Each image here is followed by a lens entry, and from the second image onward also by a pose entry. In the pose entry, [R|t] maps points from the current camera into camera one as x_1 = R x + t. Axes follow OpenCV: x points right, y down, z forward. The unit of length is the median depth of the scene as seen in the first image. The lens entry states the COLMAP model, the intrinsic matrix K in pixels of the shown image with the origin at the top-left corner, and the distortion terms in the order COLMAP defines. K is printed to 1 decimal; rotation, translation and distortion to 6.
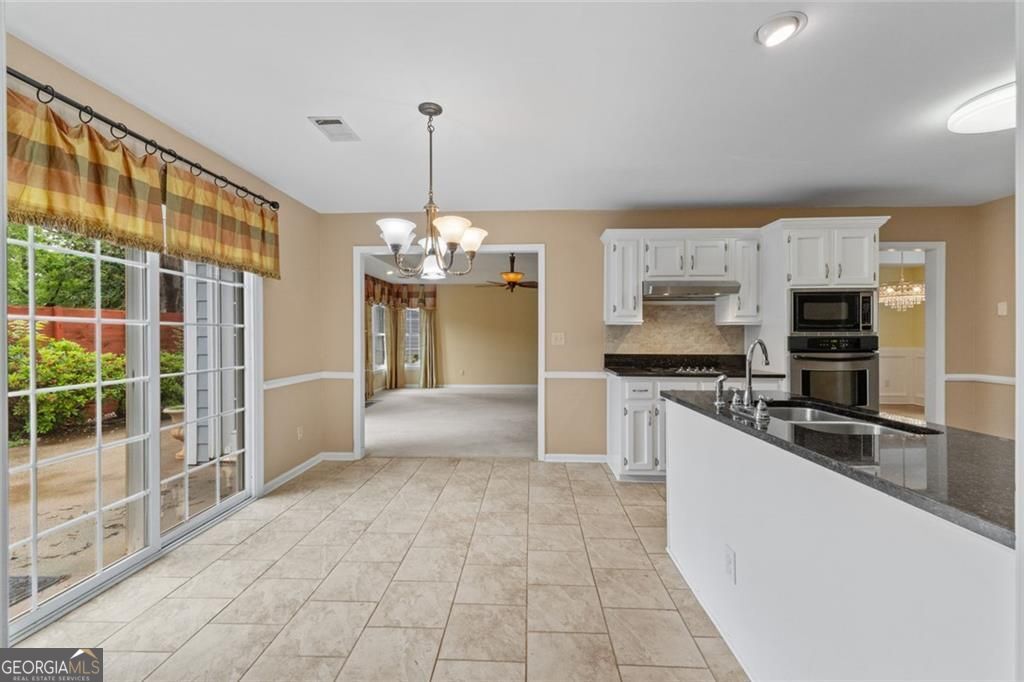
lens RADIAL K [[427.4, 0, 515.0], [0, 427.4, 338.4], [0, 0, 1]] dist [0.001157, 0.000086]
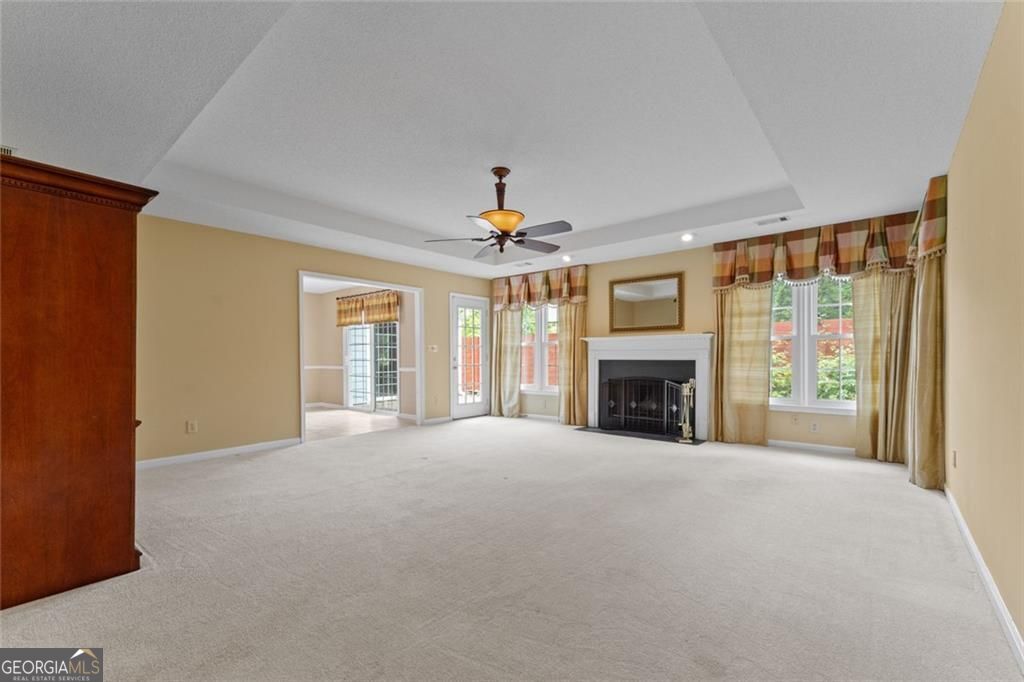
lens RADIAL K [[434.4, 0, 510.1], [0, 434.4, 359.6], [0, 0, 1]] dist [0.001243, 0.000108]
pose [[-0.618819, 0.009109, -0.785481, 0.832908], [-0.000289, 0.999930, 0.011823, 0.033022], [0.785533, 0.007543, -0.618773, 2.792170]]
